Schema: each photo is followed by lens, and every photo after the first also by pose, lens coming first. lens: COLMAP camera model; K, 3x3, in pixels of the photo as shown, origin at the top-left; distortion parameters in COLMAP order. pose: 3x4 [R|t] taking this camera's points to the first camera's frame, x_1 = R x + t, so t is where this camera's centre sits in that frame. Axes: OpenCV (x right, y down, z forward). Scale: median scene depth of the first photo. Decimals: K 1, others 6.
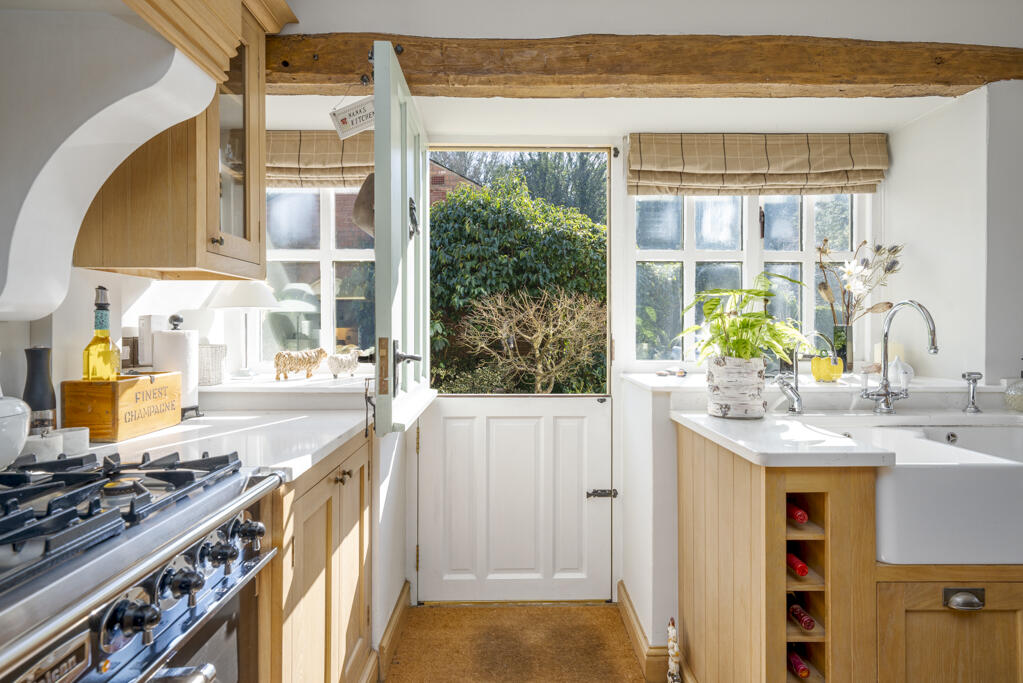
lens RADIAL K [[541.5, 0, 513.7], [0, 541.5, 332.0], [0, 0, 1]] dist [-0.005499, -0.000423]
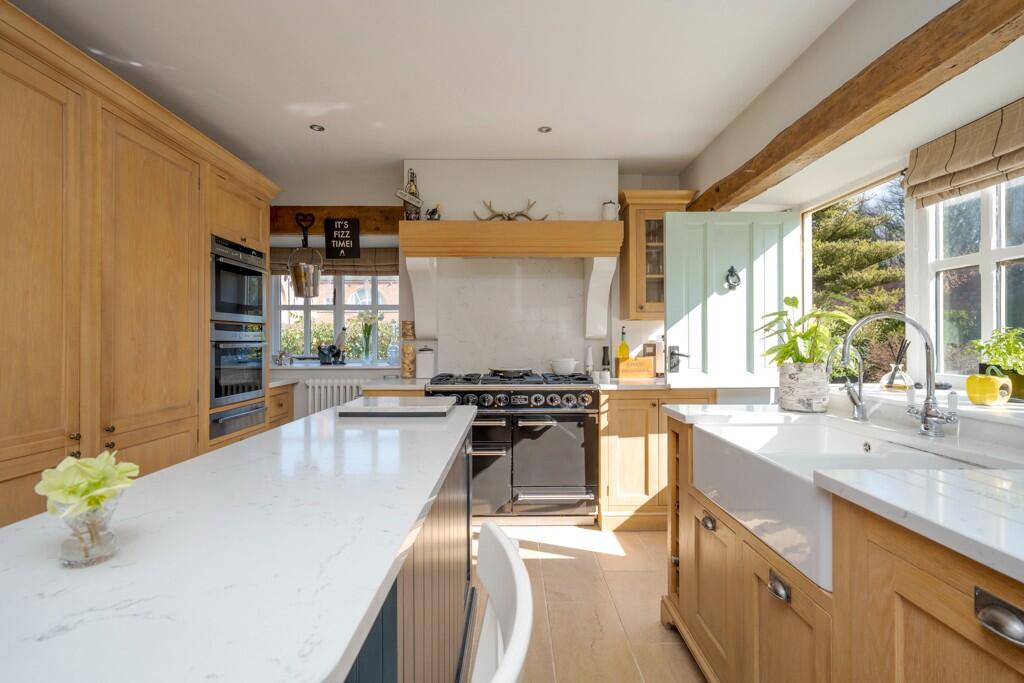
lens RADIAL K [[505.3, 0, 512.3], [0, 505.3, 340.5], [0, 0, 1]] dist [0.000495, 0.000131]
pose [[-0.012428, 0.001542, -0.999922, 1.374777], [0.000863, 0.999998, 0.001532, -0.008469], [0.999922, -0.000844, -0.012429, 0.289748]]
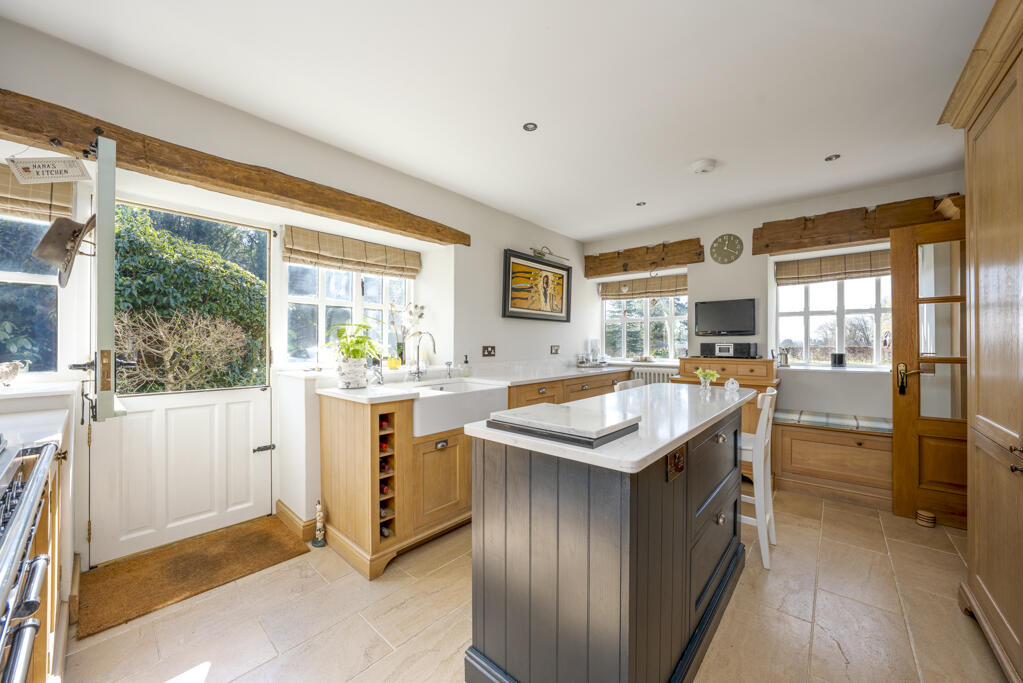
lens RADIAL K [[372.6, 0, 512.5], [0, 372.6, 340.2], [0, 0, 1]] dist [0.003243, 0.000877]
pose [[0.669743, 0.008368, 0.742546, -0.184308], [0.003880, 0.999883, -0.014767, 0.002830], [-0.742583, 0.012771, 0.669633, -0.304378]]
